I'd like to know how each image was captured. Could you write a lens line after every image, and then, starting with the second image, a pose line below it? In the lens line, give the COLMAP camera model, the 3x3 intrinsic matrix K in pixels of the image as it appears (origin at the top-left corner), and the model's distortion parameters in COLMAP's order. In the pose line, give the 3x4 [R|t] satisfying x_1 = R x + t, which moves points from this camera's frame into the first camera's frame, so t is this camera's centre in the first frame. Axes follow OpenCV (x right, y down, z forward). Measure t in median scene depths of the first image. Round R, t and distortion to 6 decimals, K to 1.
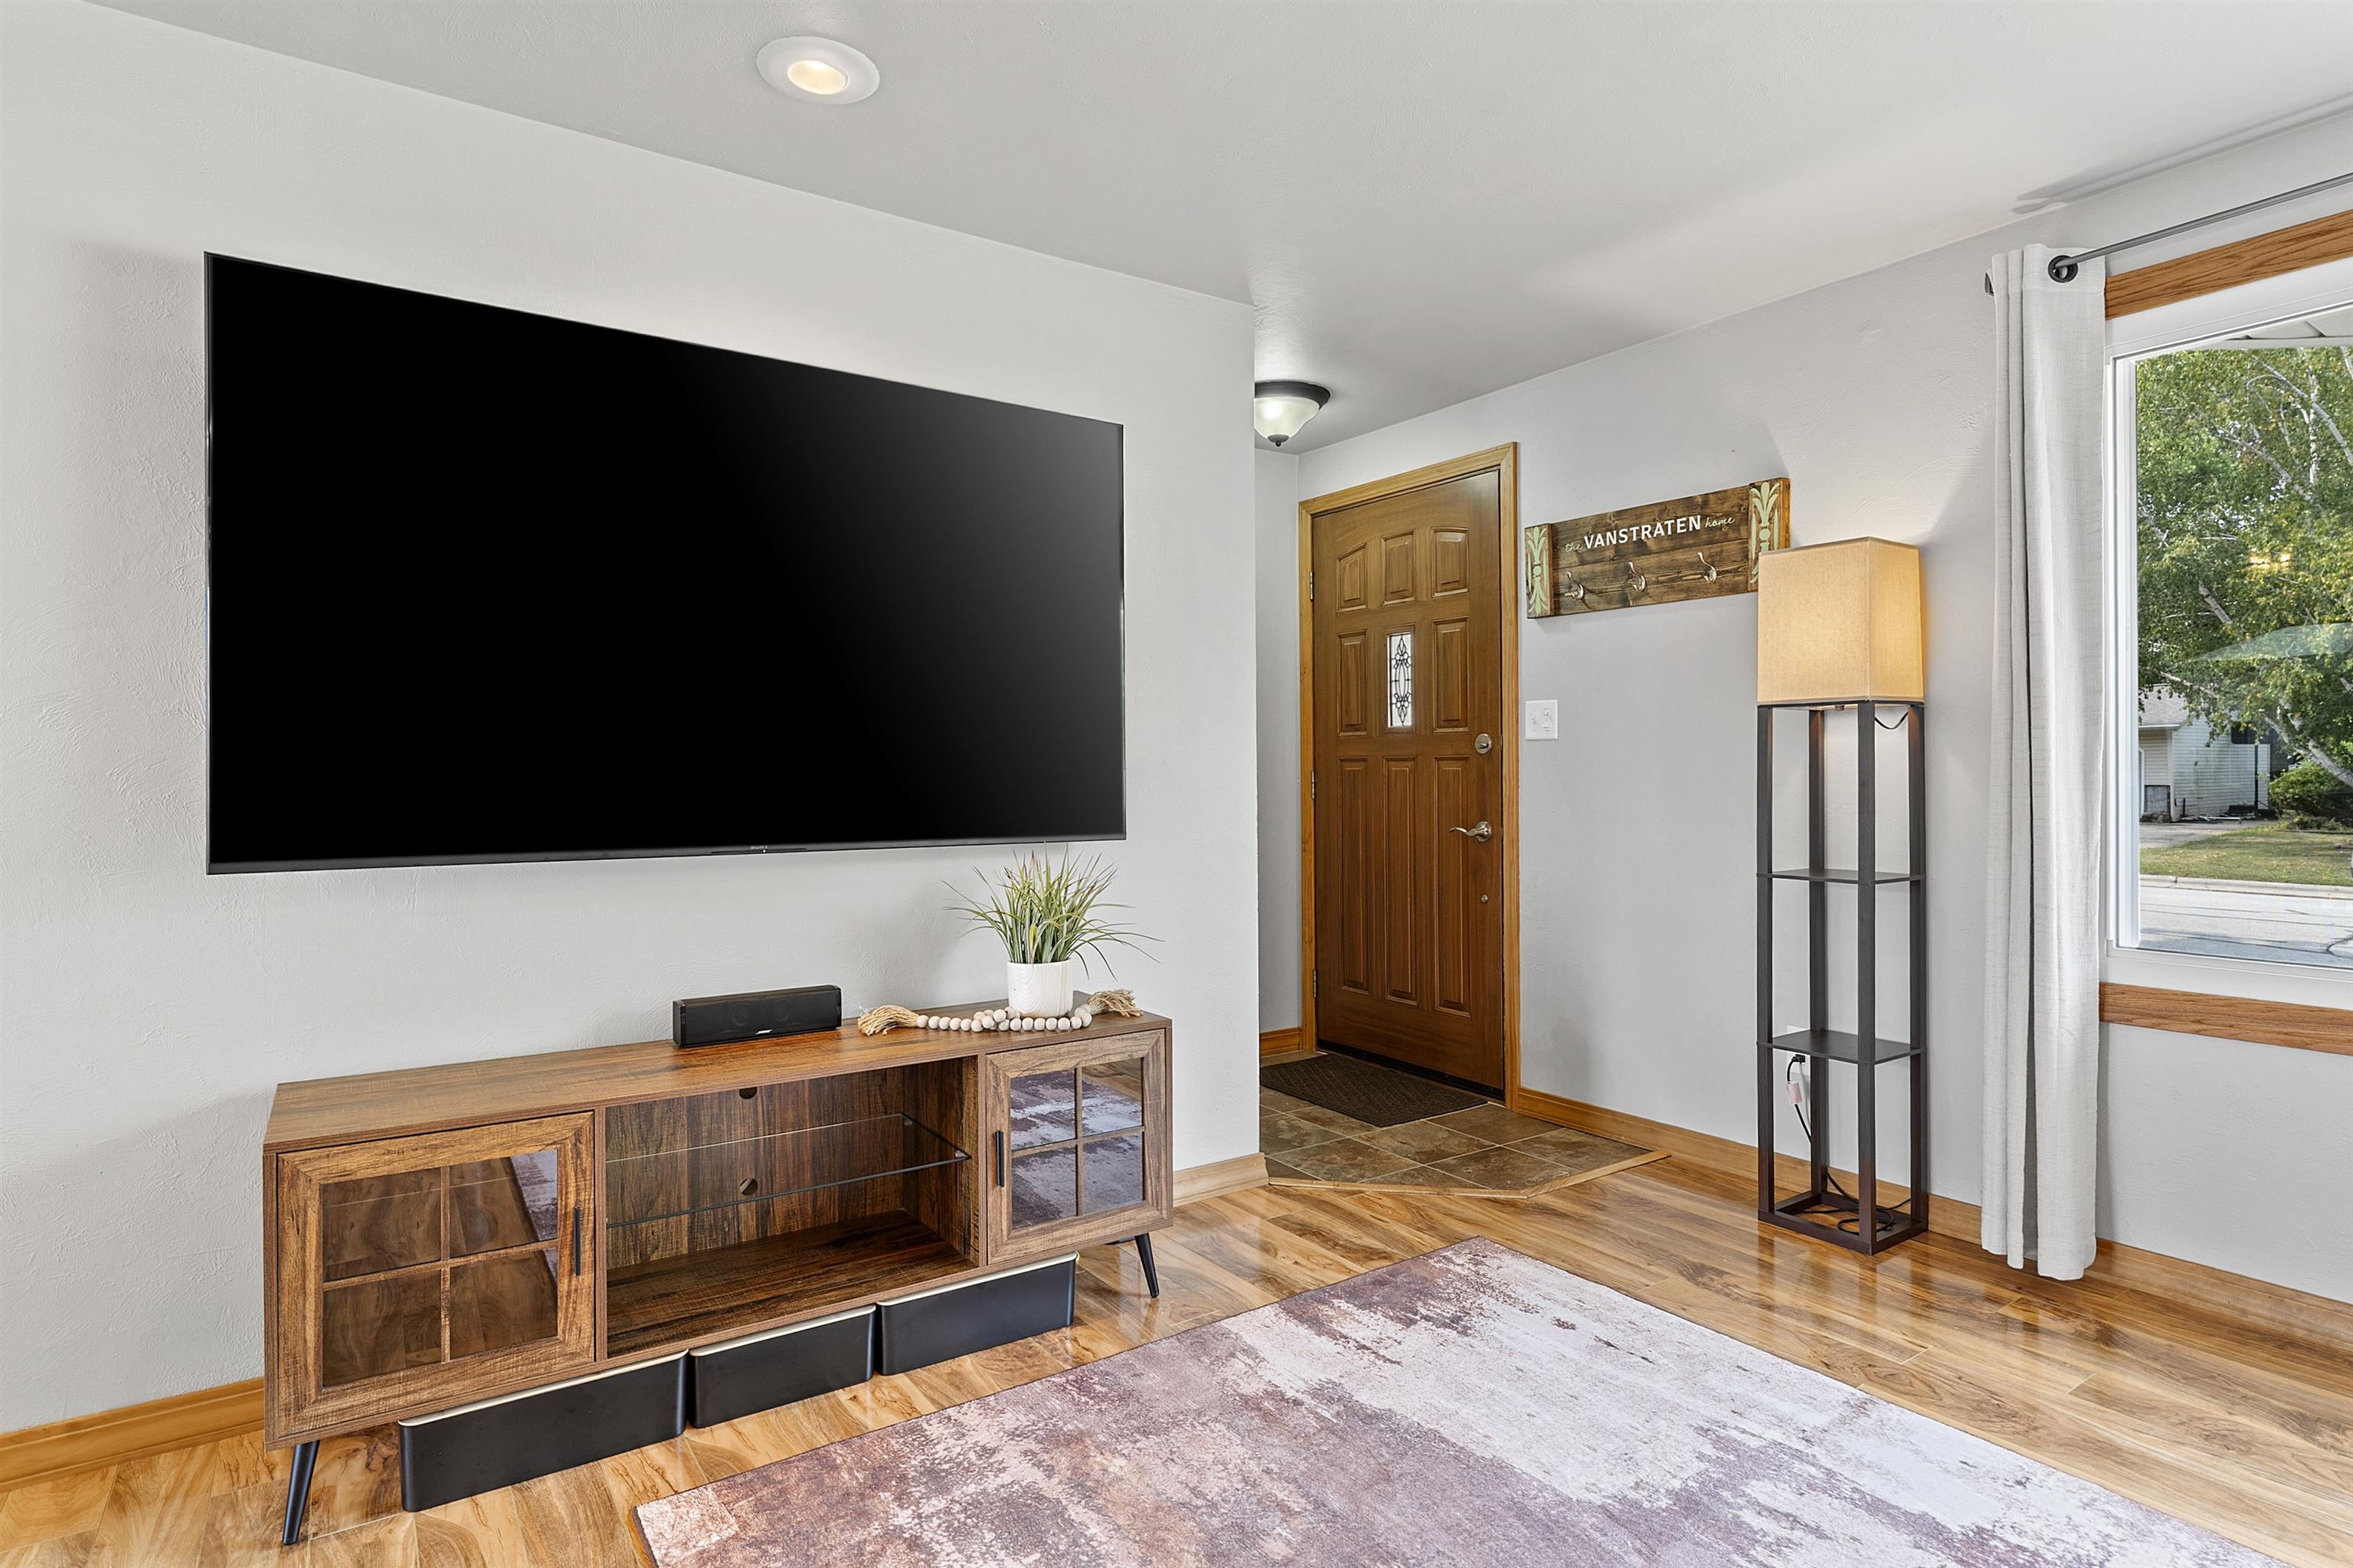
lens RADIAL K [[1237.1, 0, 1176.5], [0, 1237.1, 784.0], [0, 0, 1]] dist [0.004446, 0.000754]
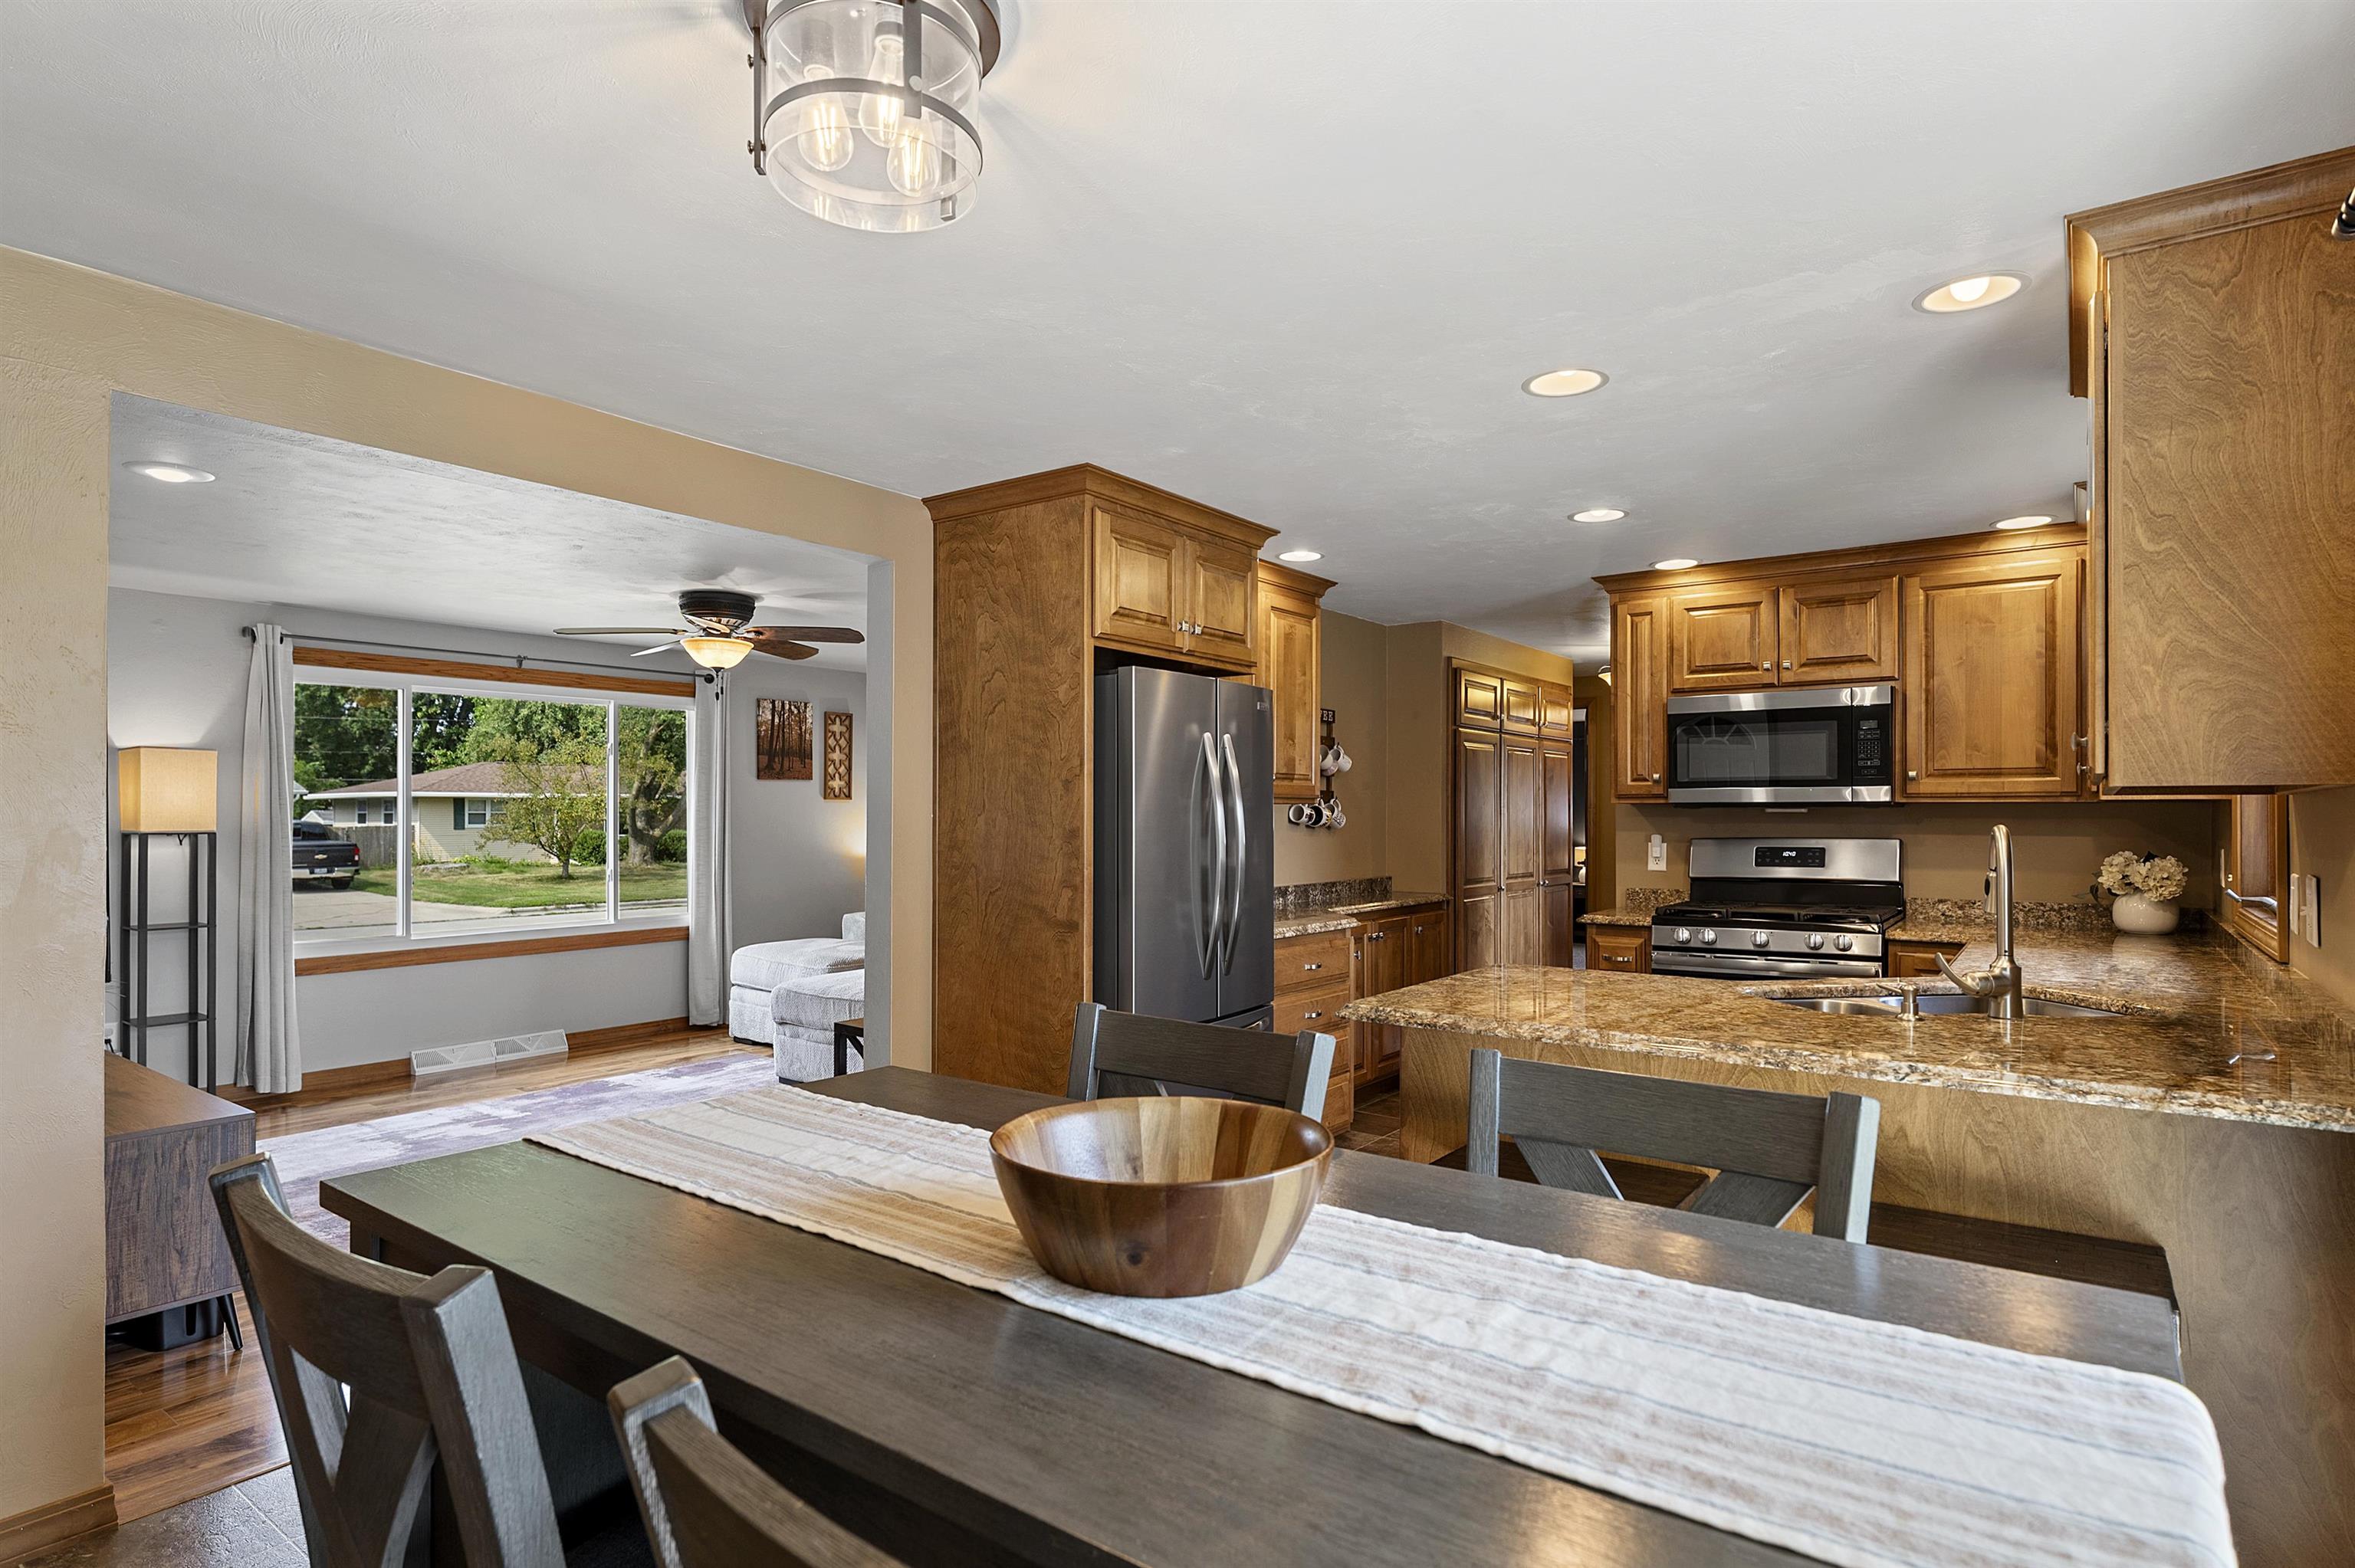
lens RADIAL K [[1223.9, 0, 1173.1], [0, 1223.9, 808.5], [0, 0, 1]] dist [-0.000567, -0.000421]
pose [[-0.328016, 0.011469, 0.944603, -2.182316], [0.017464, 0.999829, -0.006075, -0.082860], [-0.944511, 0.014504, -0.328160, 0.260976]]
